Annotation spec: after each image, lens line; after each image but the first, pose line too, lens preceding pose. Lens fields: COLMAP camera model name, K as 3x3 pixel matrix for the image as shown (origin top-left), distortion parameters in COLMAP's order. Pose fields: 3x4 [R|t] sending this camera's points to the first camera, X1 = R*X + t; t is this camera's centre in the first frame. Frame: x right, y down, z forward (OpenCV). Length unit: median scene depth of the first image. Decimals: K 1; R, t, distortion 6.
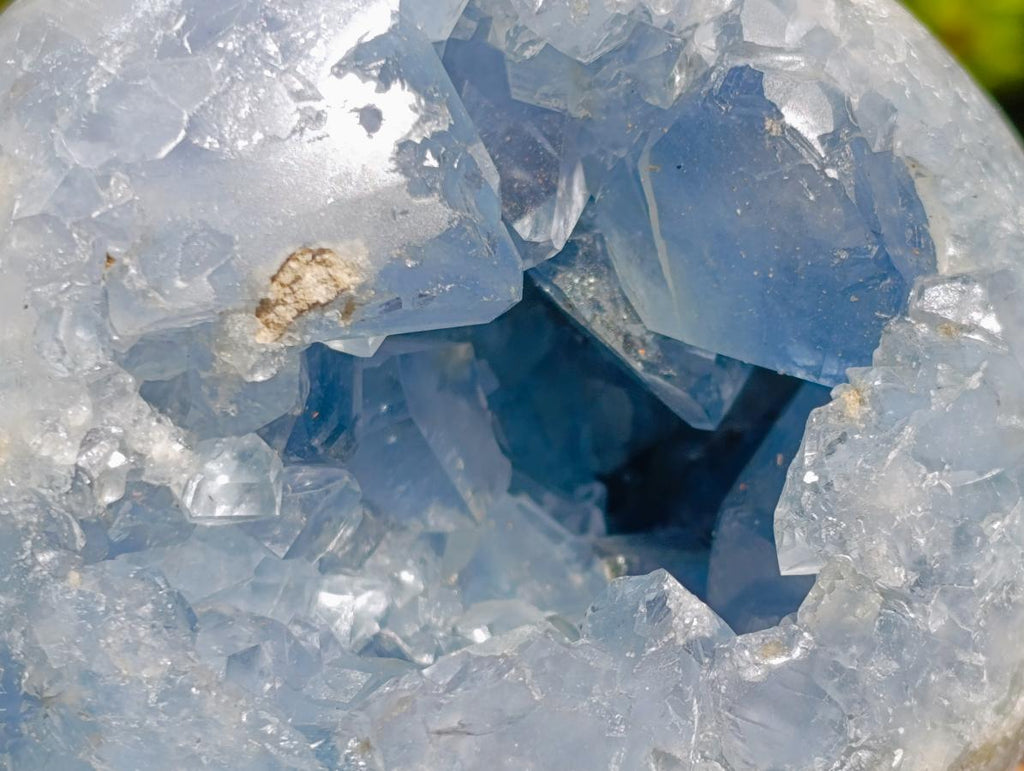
lens RADIAL K [[3361.5, 0, 519.2], [0, 3361.5, 377.9], [0, 0, 1]] dist [0.219835, 0.000000]
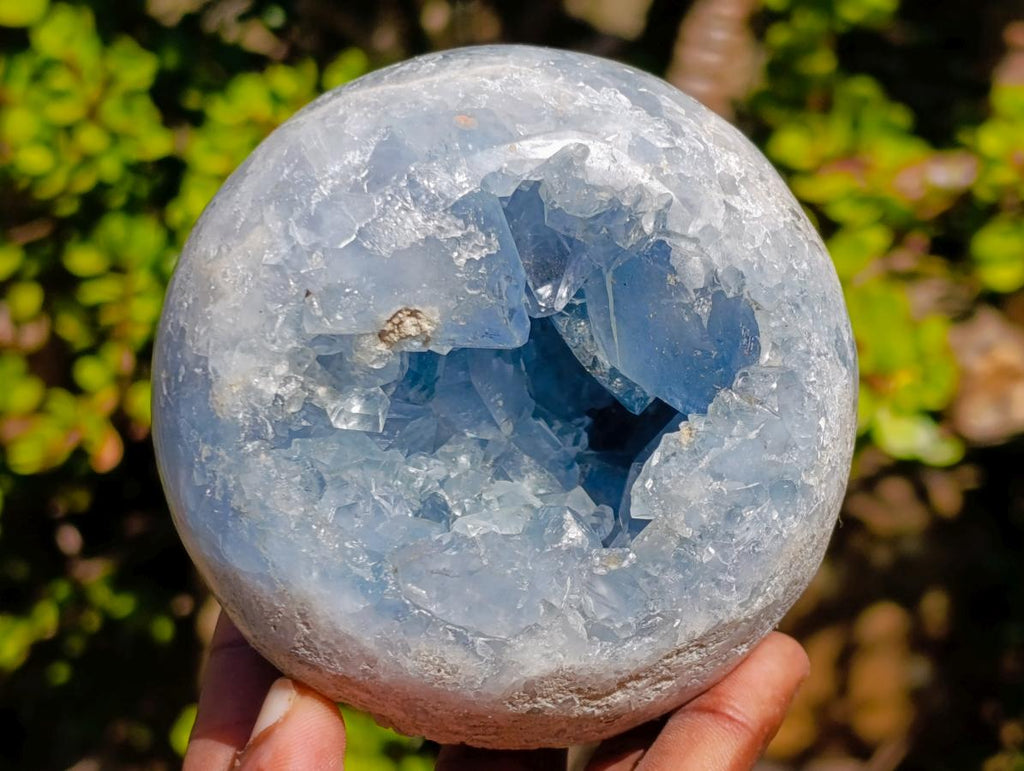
lens RADIAL K [[3361.5, 0, 507.4], [0, 3361.5, 389.0], [0, 0, 1]] dist [0.219835, 0.000000]
pose [[0.976830, 0.177785, -0.119148, 0.220637], [-0.157728, 0.974321, 0.160686, -0.301464], [0.144656, -0.138170, 0.979788, -0.833581]]
